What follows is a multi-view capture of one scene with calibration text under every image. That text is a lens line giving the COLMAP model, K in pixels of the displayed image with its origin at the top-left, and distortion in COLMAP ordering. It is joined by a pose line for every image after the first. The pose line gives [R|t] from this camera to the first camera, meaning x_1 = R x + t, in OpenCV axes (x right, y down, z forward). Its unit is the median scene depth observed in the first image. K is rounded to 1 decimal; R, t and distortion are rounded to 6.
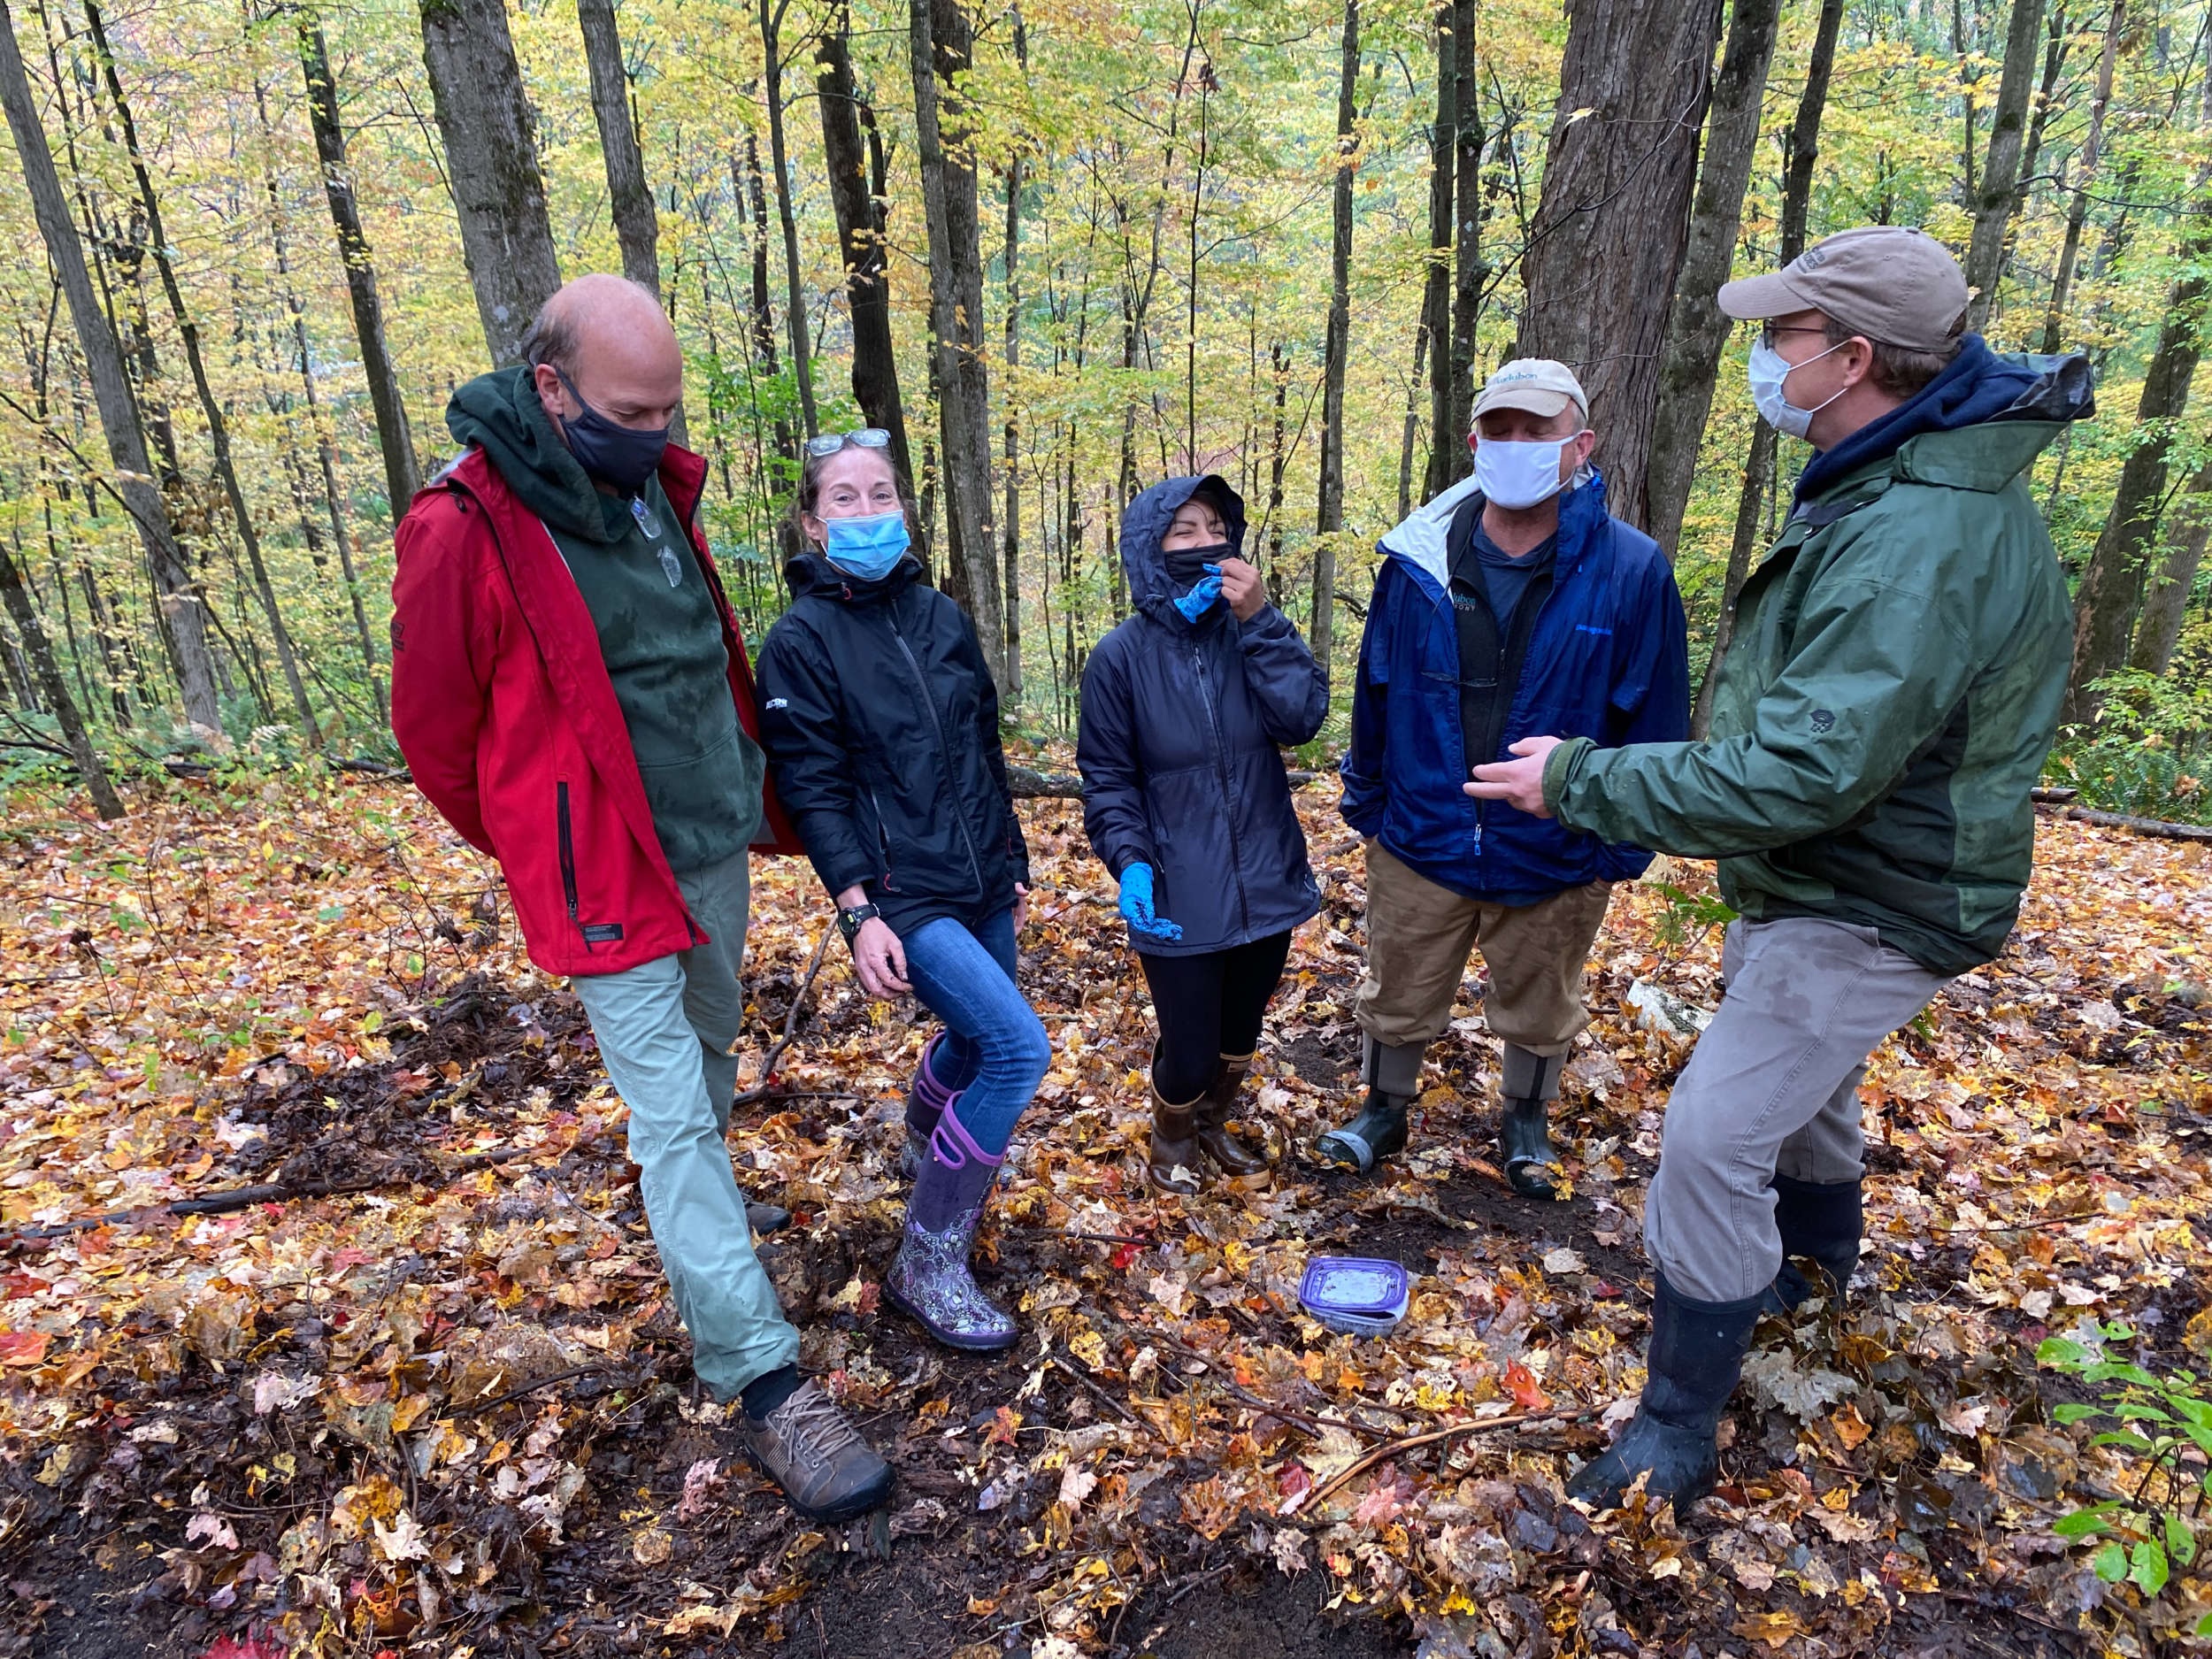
lens RADIAL K [[1683.5, 0, 1098.1], [0, 1683.5, 838.0], [0, 0, 1]] dist [0.028127, -0.017113]
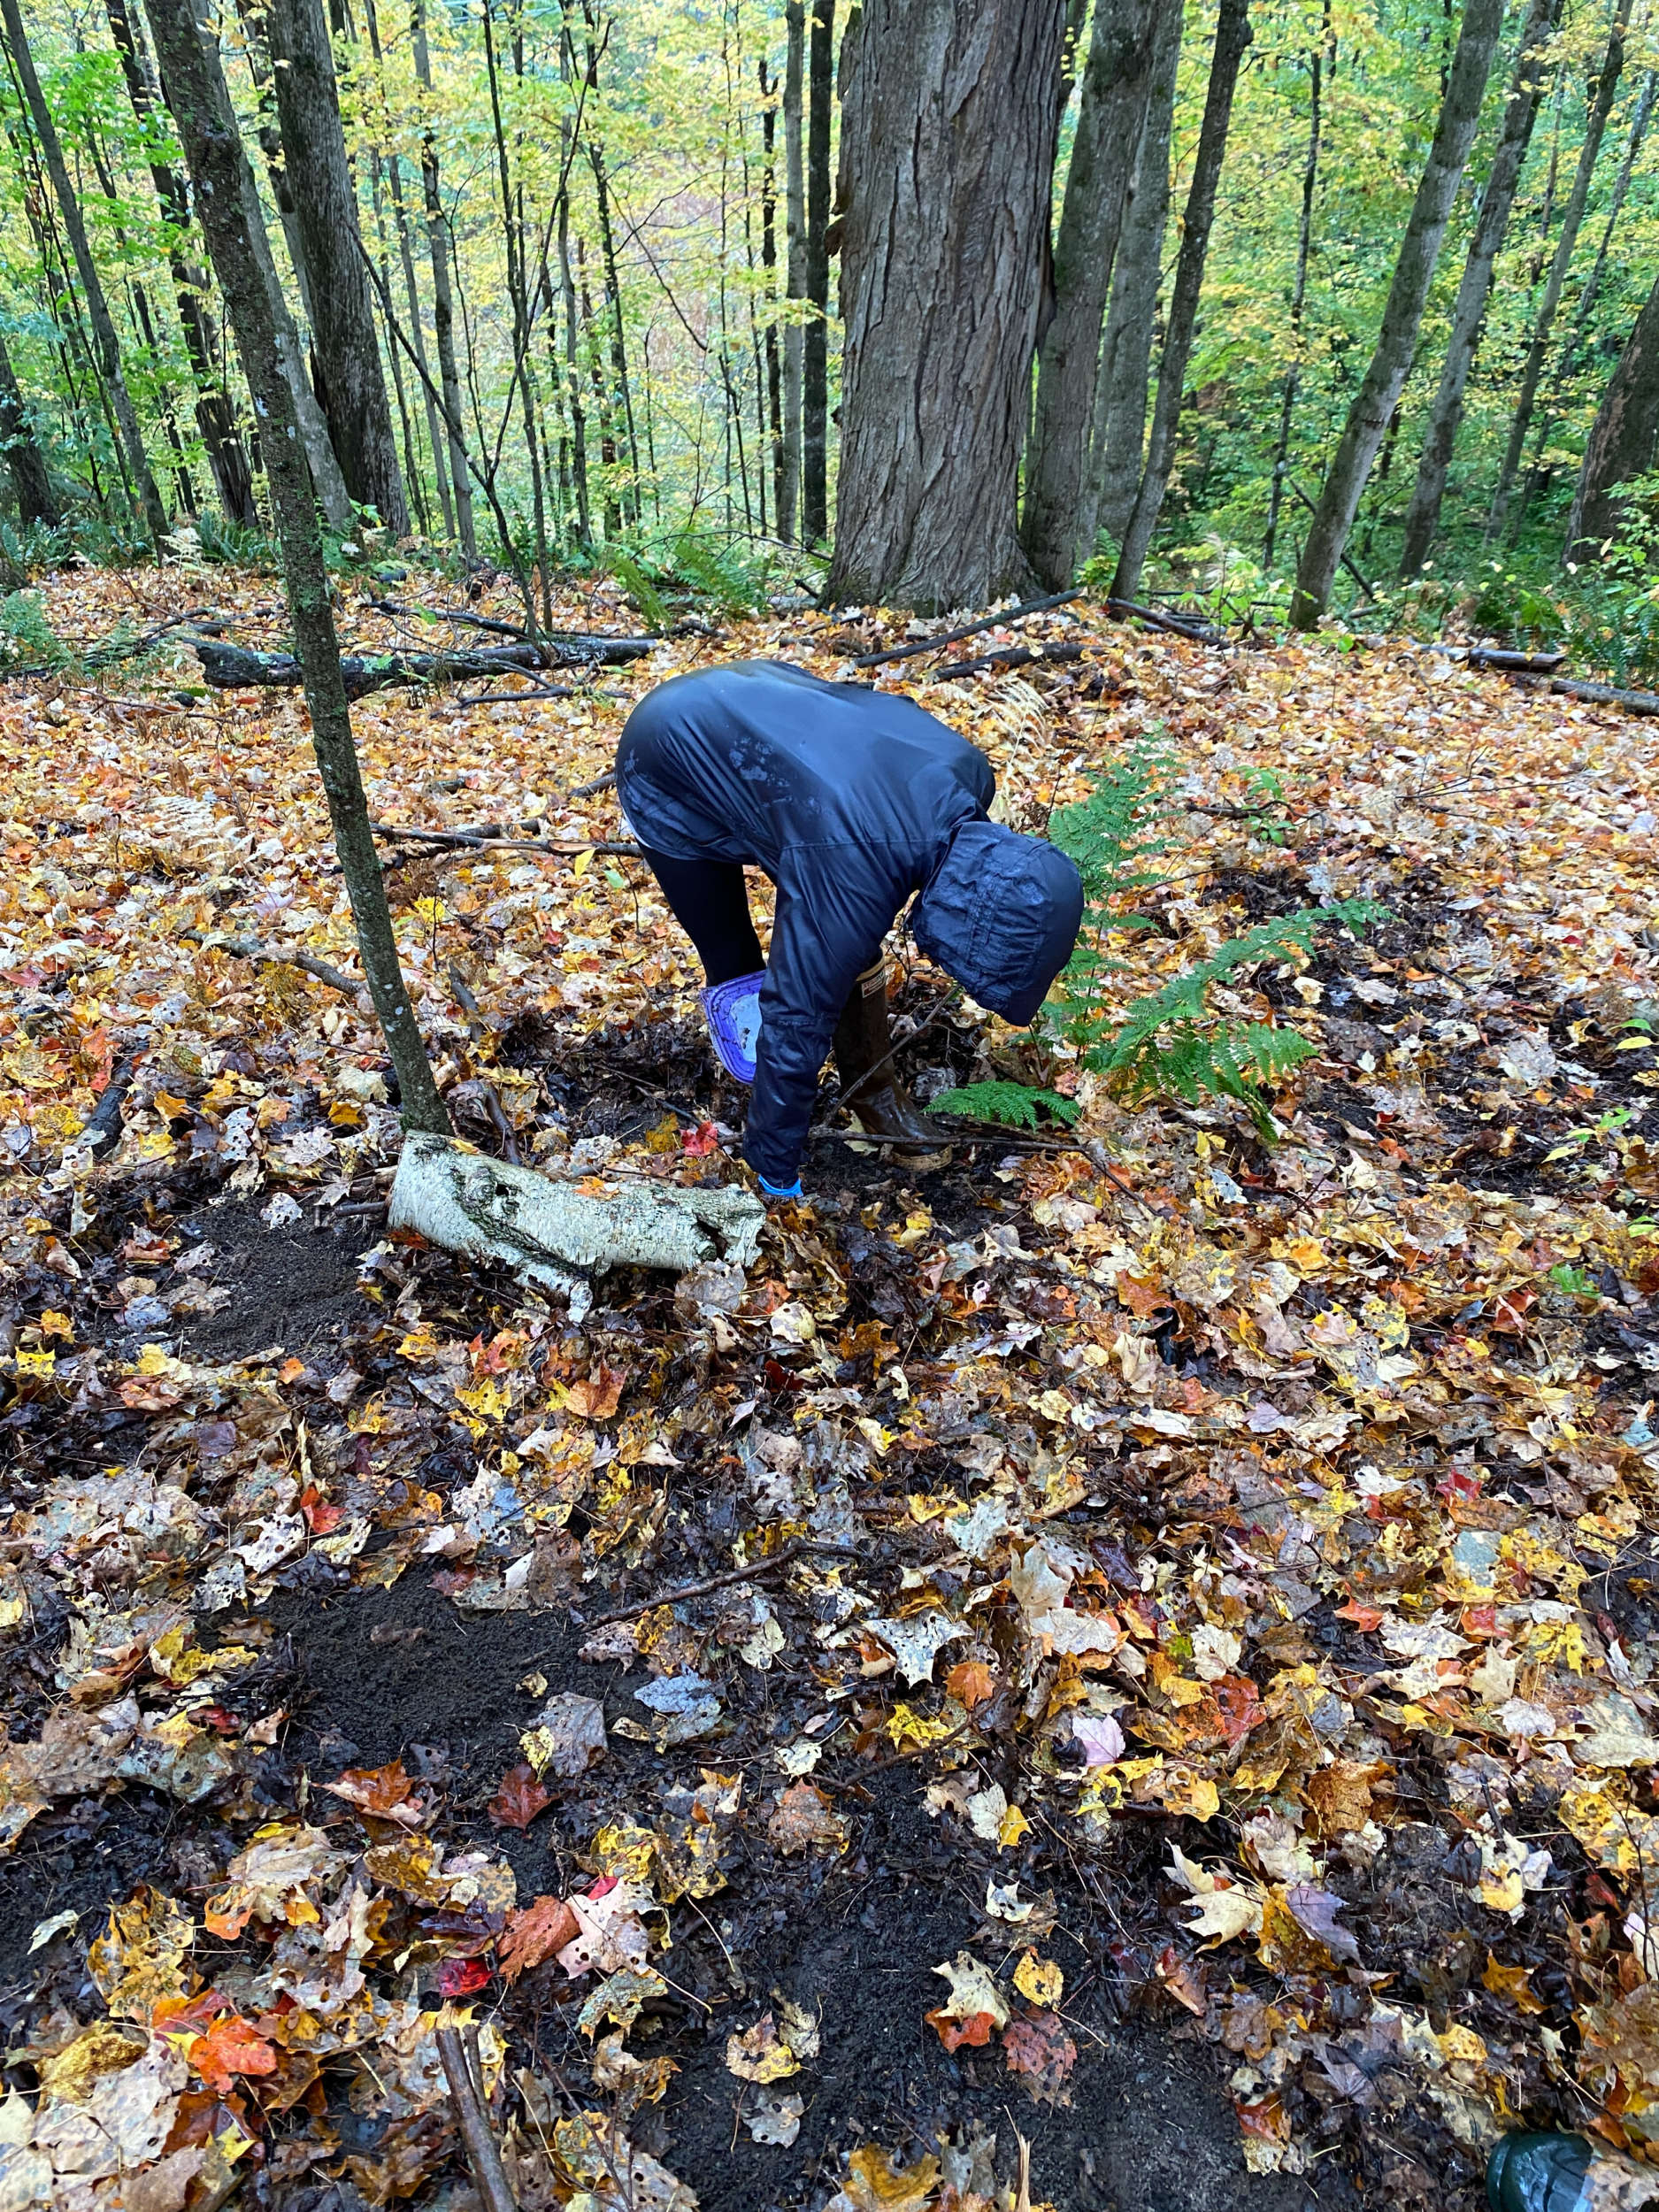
lens RADIAL K [[1683.5, 0, 840.3], [0, 1683.5, 1103.9], [0, 0, 1]] dist [0.028127, -0.017113]
pose [[0.992852, -0.045667, 0.110266, 0.217973], [0.015275, 0.964924, 0.262084, -0.063594], [-0.118367, -0.258526, 0.958725, 0.340067]]
